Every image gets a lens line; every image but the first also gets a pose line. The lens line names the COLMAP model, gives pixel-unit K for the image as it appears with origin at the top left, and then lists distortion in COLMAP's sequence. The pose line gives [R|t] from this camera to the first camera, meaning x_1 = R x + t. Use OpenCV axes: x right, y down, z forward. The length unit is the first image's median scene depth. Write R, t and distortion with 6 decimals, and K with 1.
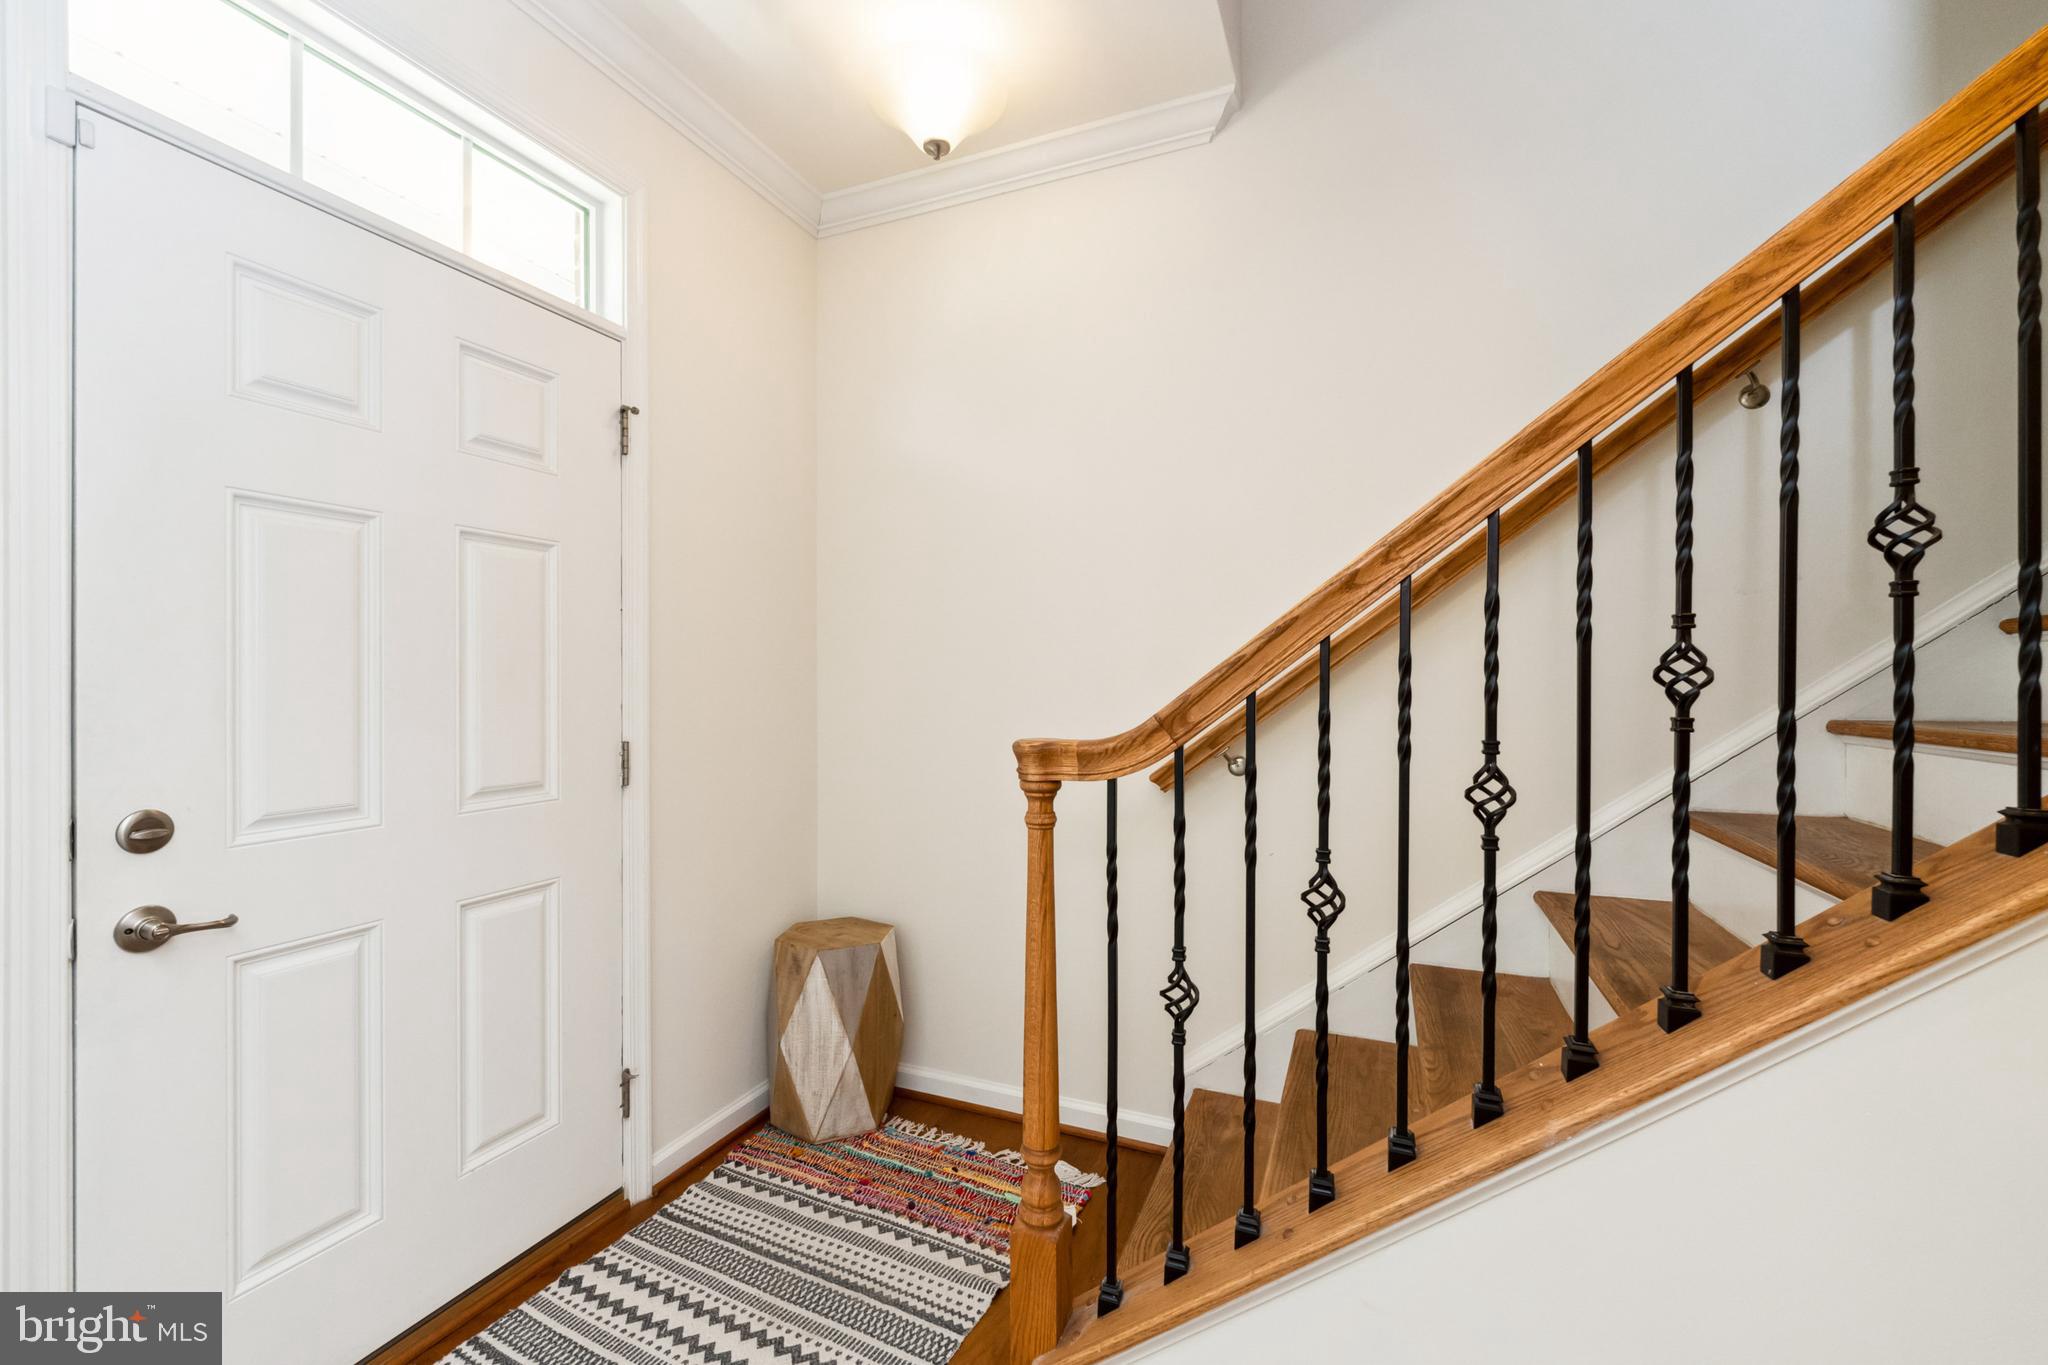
lens RADIAL K [[832.0, 0, 1021.1], [0, 832.0, 680.1], [0, 0, 1]] dist [-0.001856, -0.000607]
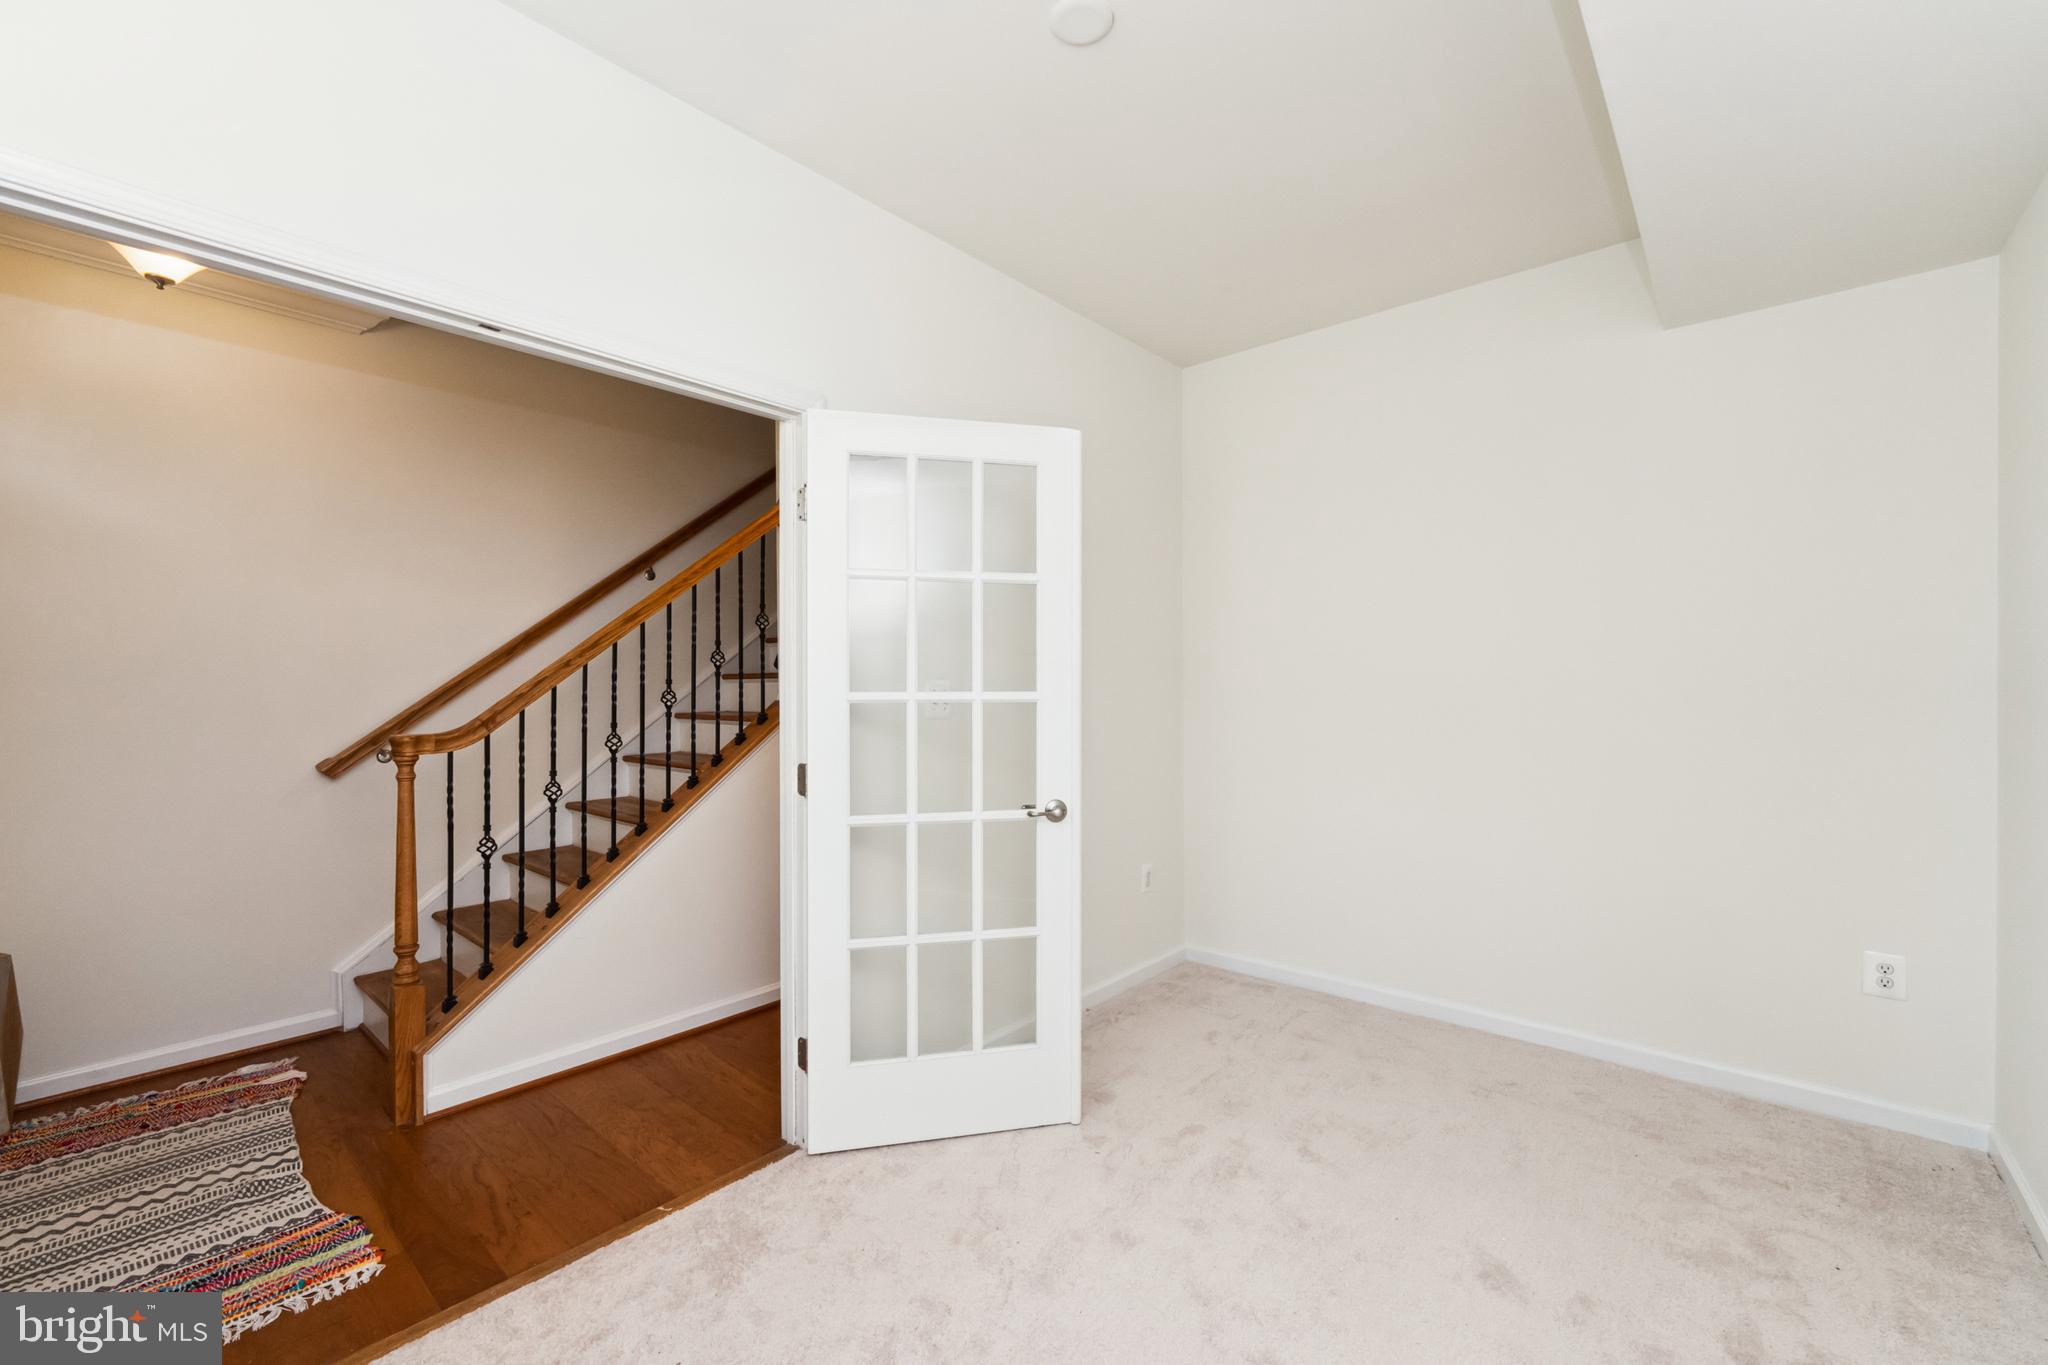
lens RADIAL K [[832.0, 0, 1021.1], [0, 832.0, 680.1], [0, 0, 1]] dist [-0.001856, -0.000607]
pose [[0.304368, 0.009888, 0.952503, -0.967742], [0.000269, 0.999945, -0.010466, -0.025140], [-0.952554, 0.003442, 0.304349, -0.663870]]
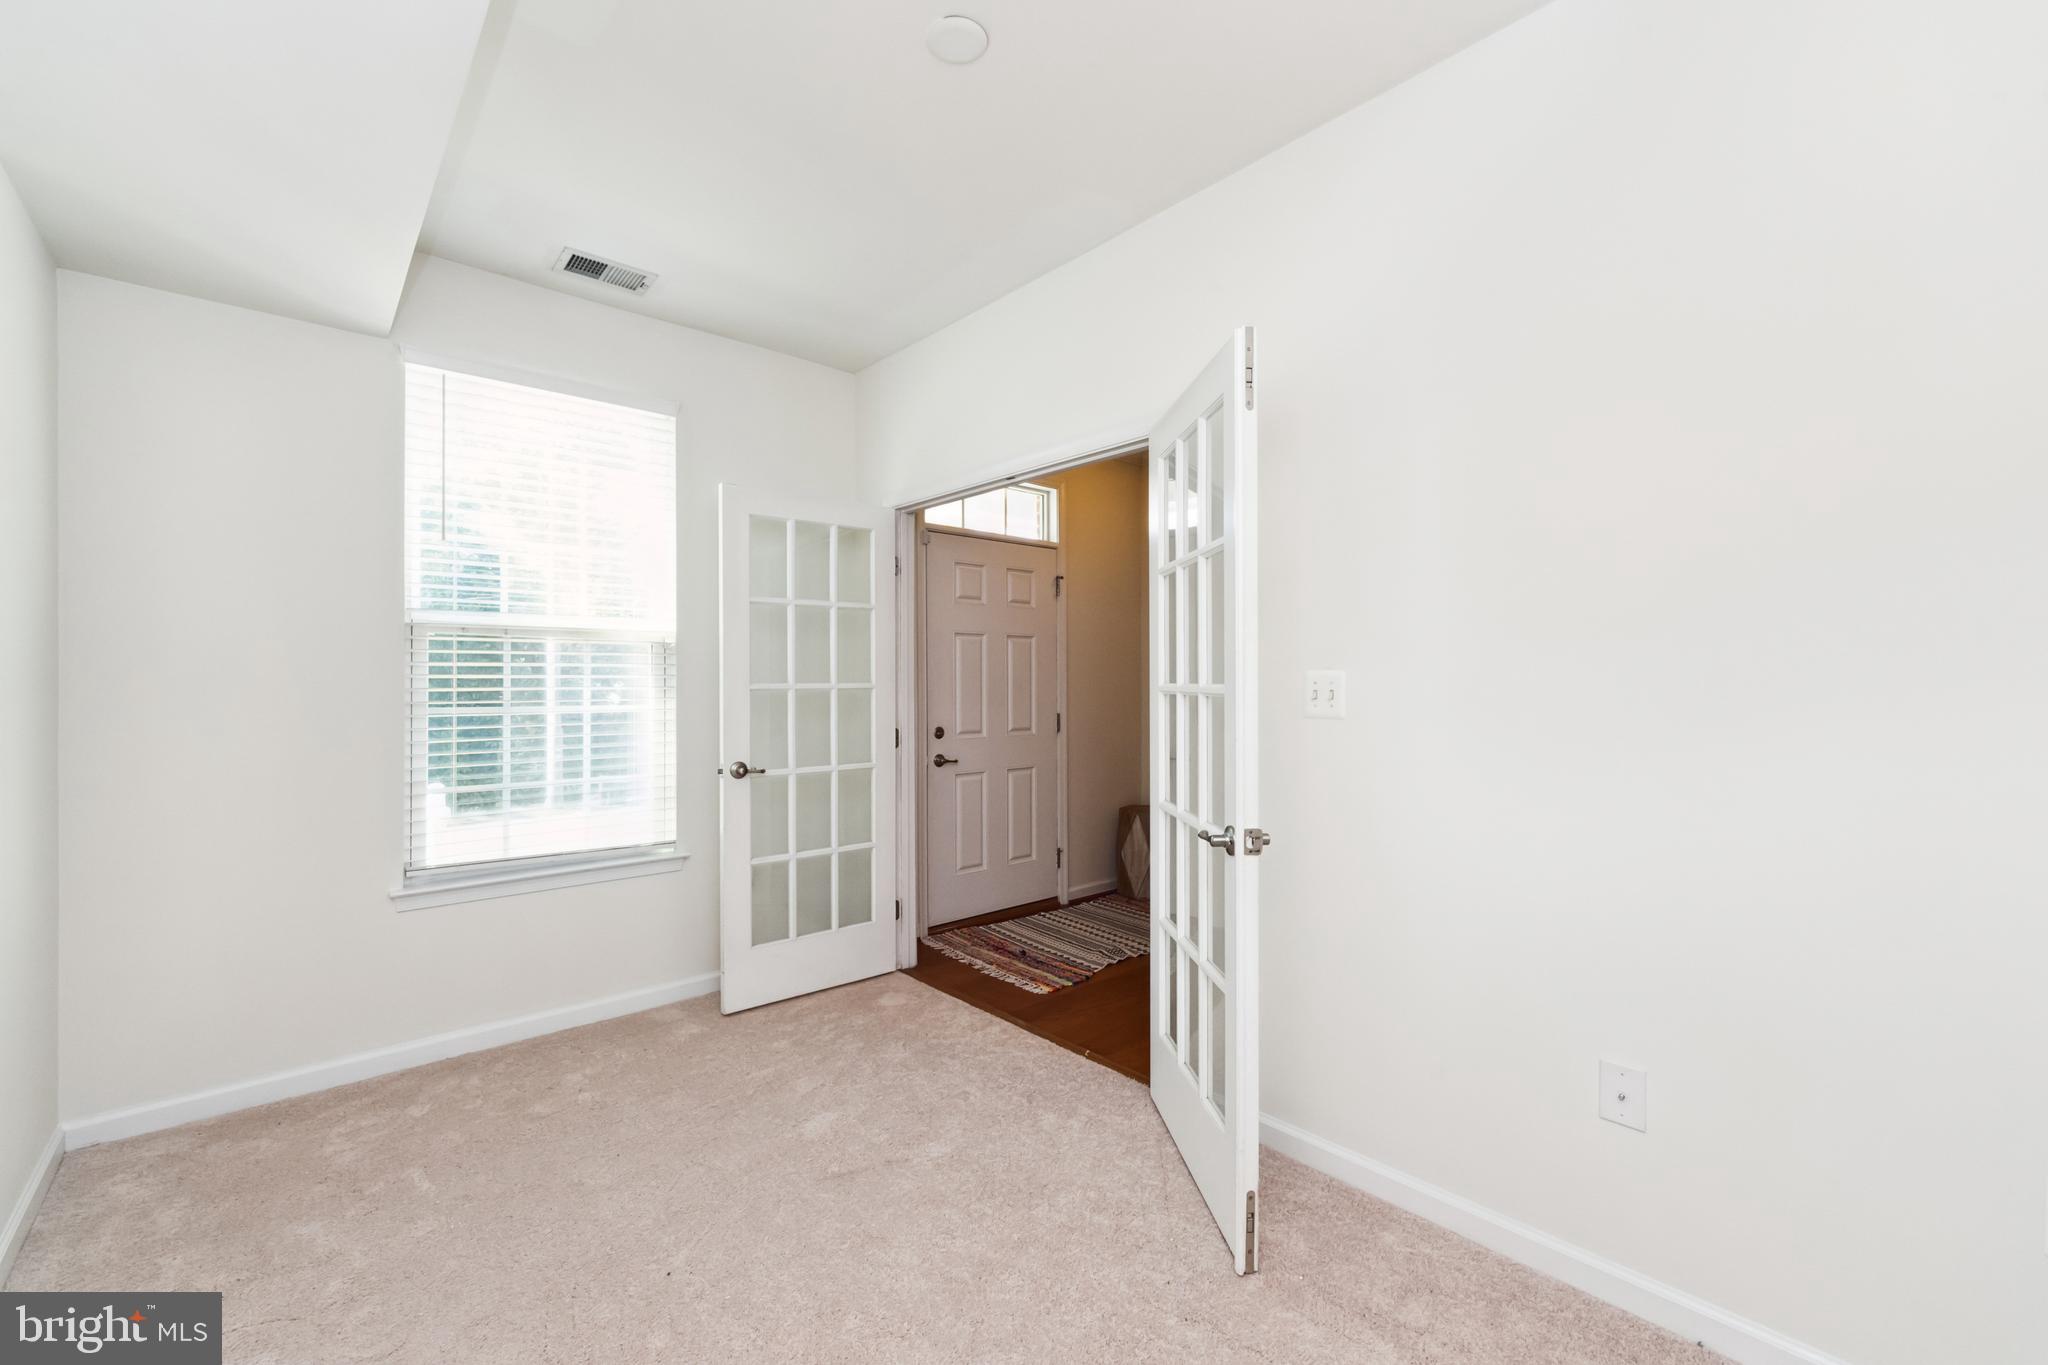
lens RADIAL K [[832.0, 0, 1021.1], [0, 832.0, 680.1], [0, 0, 1]] dist [-0.001856, -0.000607]
pose [[0.901933, -0.001687, -0.431872, 0.505138], [0.002479, 0.999996, 0.001272, -0.027467], [0.431869, -0.002218, 0.901934, -1.313706]]
